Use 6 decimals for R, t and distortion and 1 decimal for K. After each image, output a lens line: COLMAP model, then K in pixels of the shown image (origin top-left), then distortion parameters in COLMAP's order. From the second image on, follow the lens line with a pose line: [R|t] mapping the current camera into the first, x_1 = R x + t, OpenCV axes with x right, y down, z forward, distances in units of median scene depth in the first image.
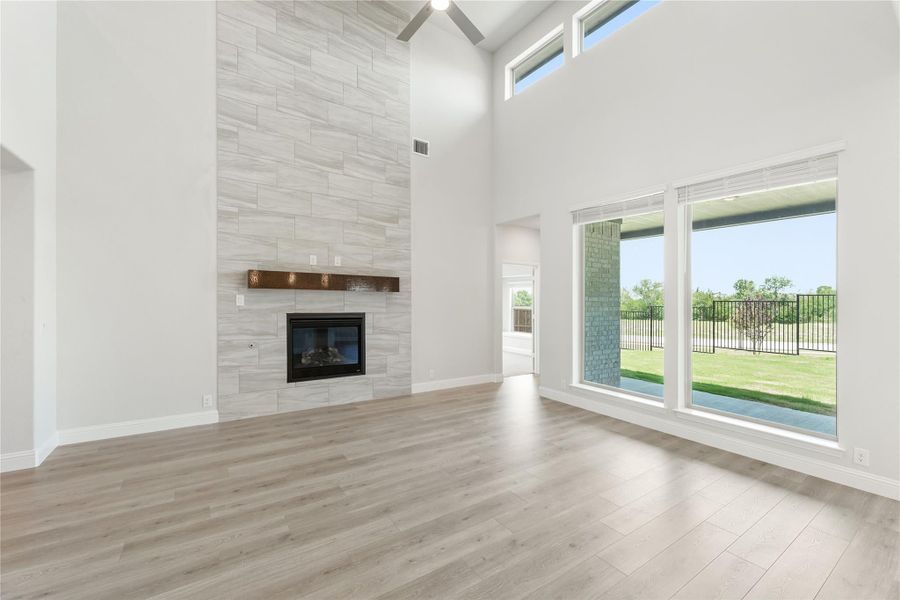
lens RADIAL K [[371.3, 0, 448.2], [0, 371.3, 295.7], [0, 0, 1]] dist [-0.000455, 0.000041]
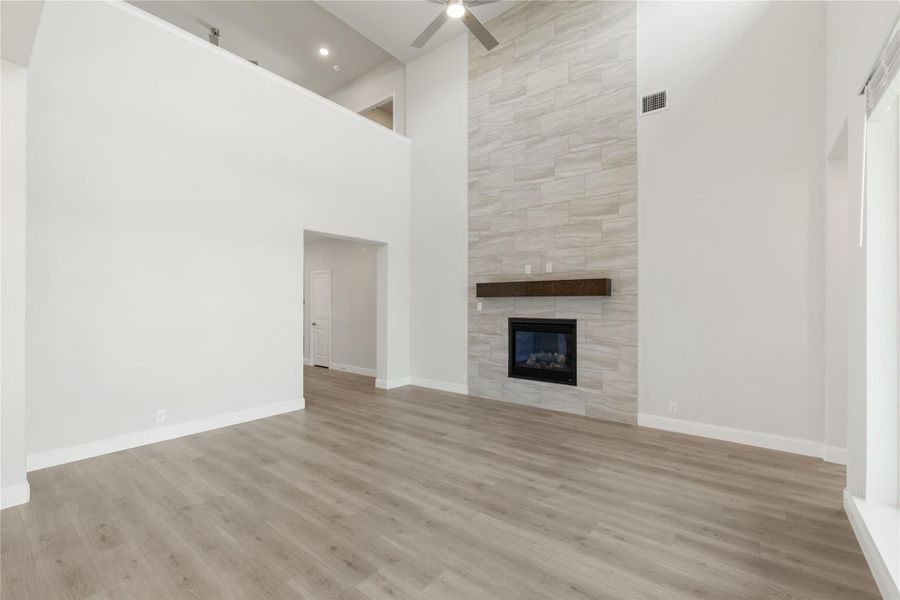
lens RADIAL K [[383.5, 0, 450.0], [0, 383.5, 300.0], [0, 0, 1]] dist [-0.000839, -0.000068]
pose [[0.306115, -0.022891, -0.951719, 0.635861], [0.015898, 0.999694, -0.018931, 0.011608], [0.951862, -0.009335, 0.306386, 0.436884]]
